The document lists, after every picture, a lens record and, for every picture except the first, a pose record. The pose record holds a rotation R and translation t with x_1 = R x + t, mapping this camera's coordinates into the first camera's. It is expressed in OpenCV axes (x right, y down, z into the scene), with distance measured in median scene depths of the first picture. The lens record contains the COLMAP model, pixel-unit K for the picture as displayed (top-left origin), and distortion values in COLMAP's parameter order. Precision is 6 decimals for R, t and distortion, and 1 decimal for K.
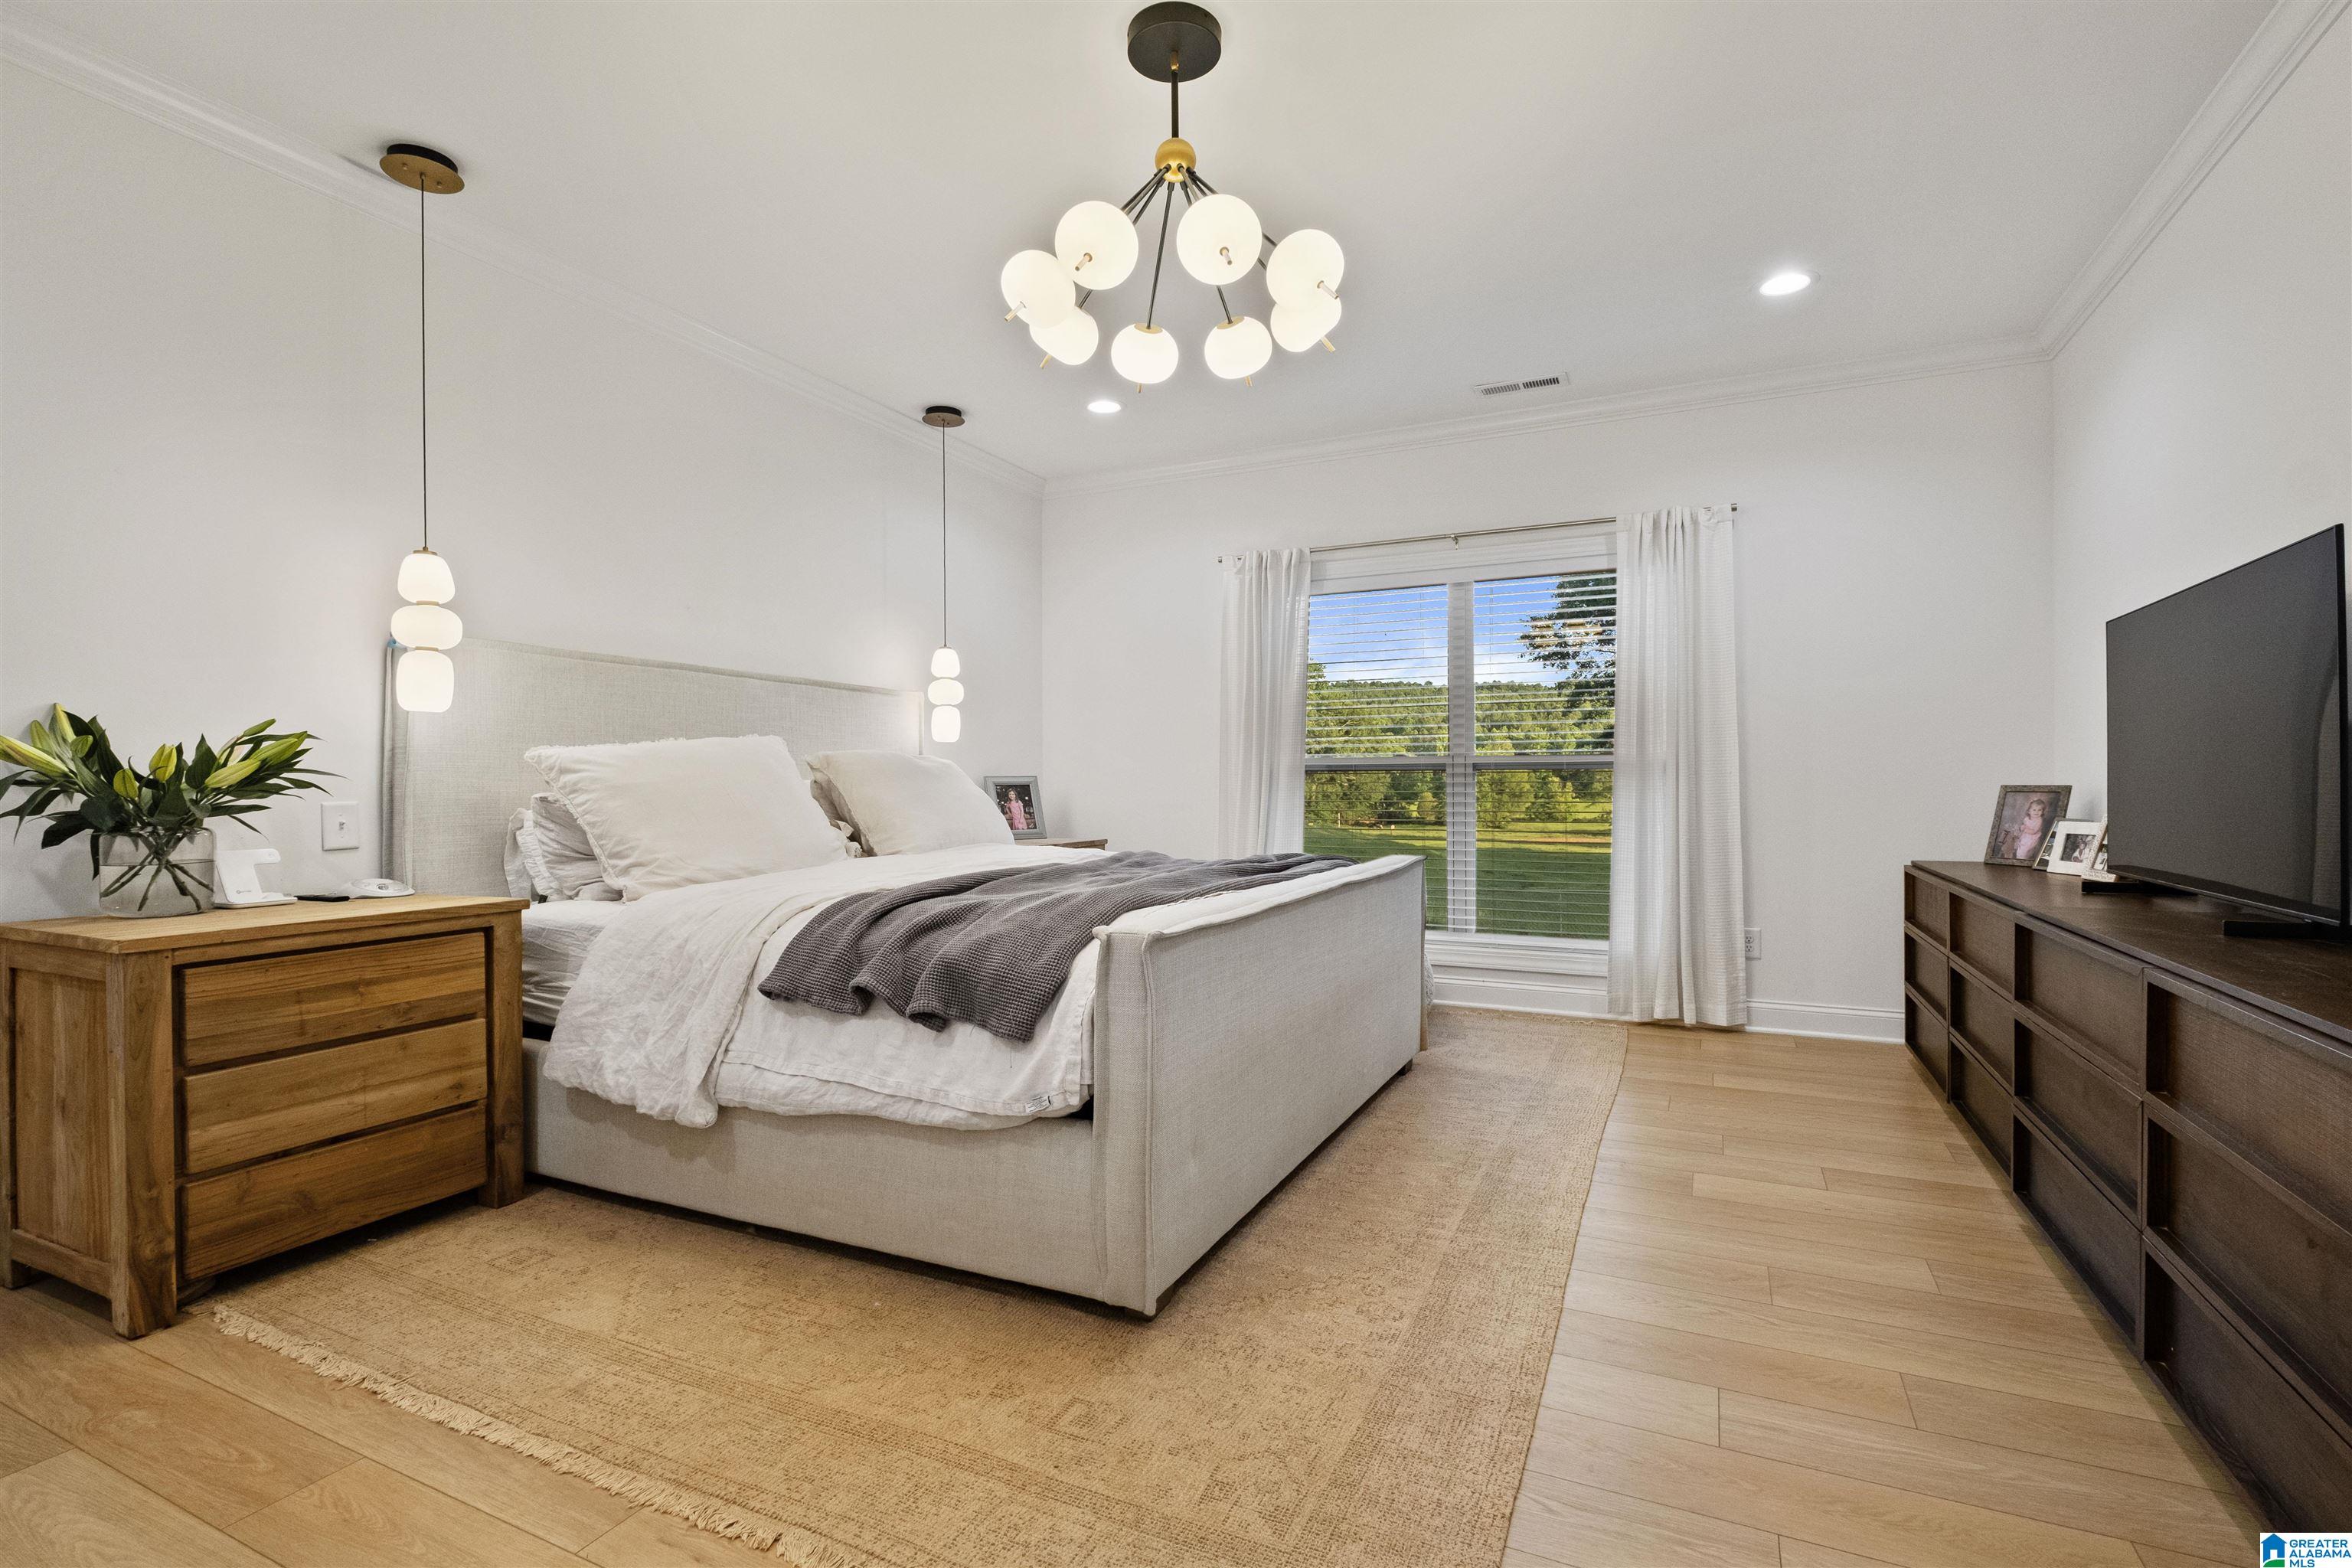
lens RADIAL K [[1045.7, 0, 1183.4], [0, 1045.7, 796.1], [0, 0, 1]] dist [0.002892, -0.004182]
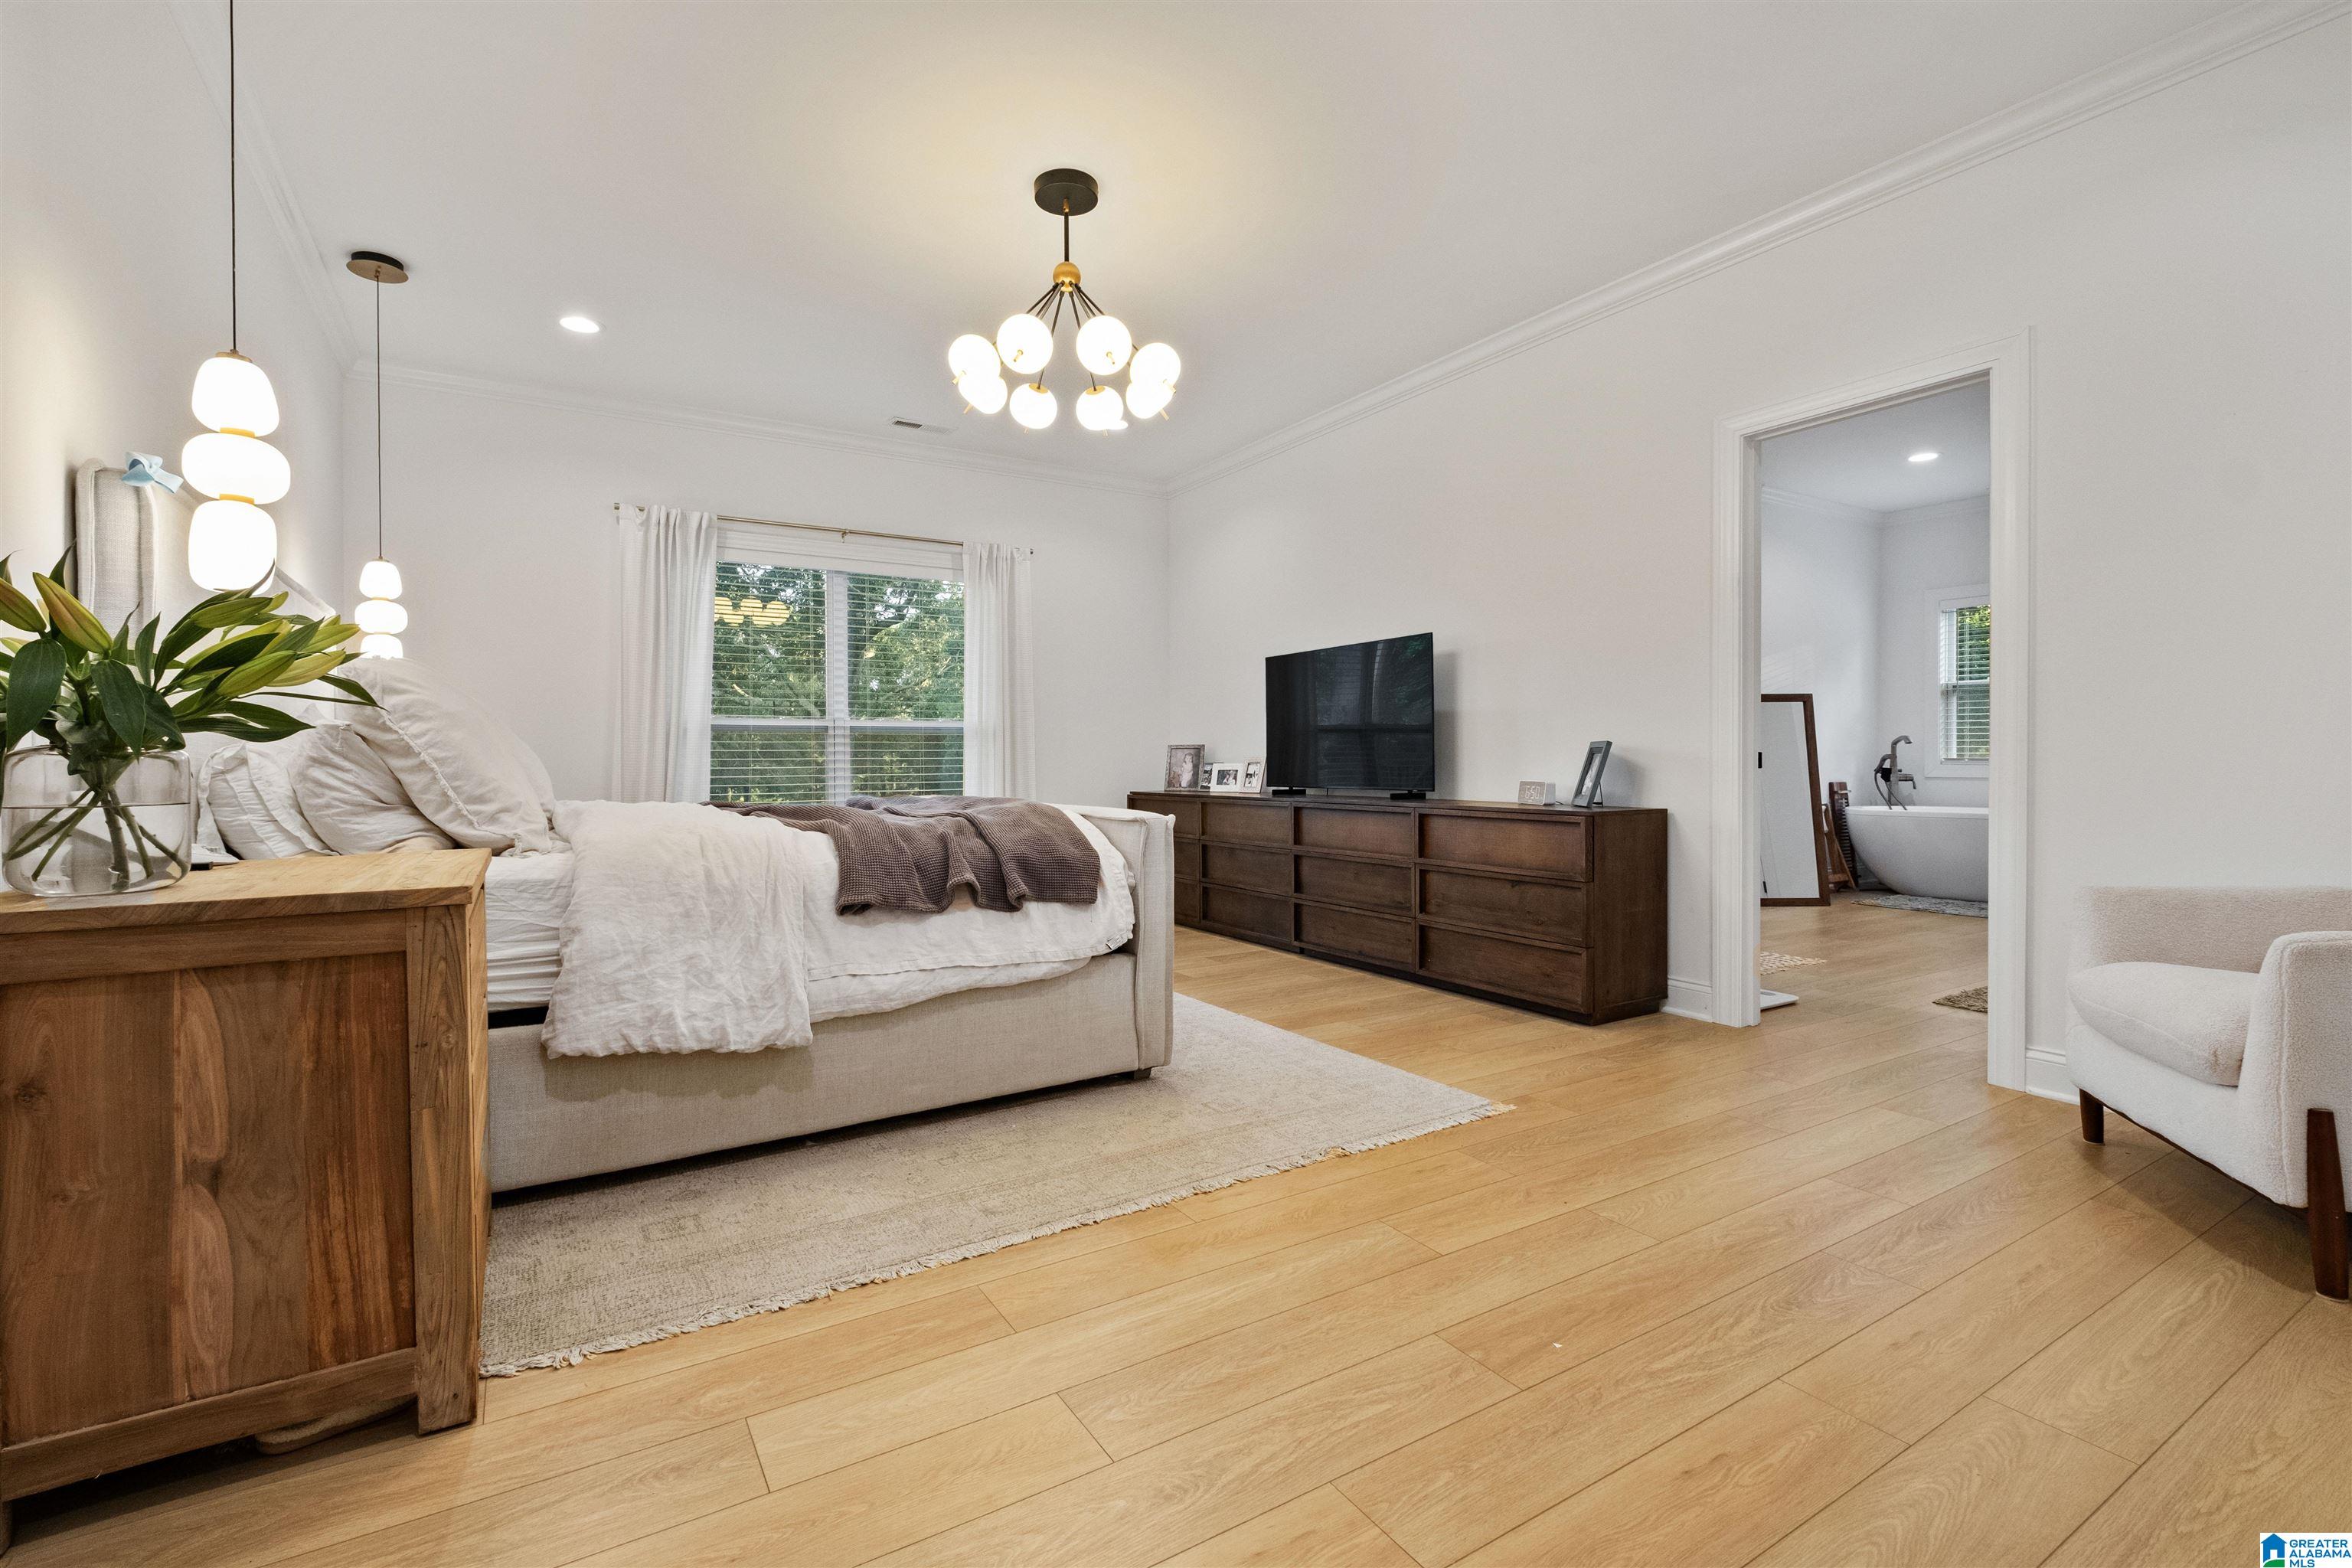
lens RADIAL K [[1045.7, 0, 1173.2], [0, 1045.7, 767.2], [0, 0, 1]] dist [0.002892, -0.004182]
pose [[0.533591, -0.006810, 0.845715, -1.218389], [0.015916, 0.999871, -0.001991, 0.054007], [-0.845593, 0.014523, 0.533631, 0.148244]]
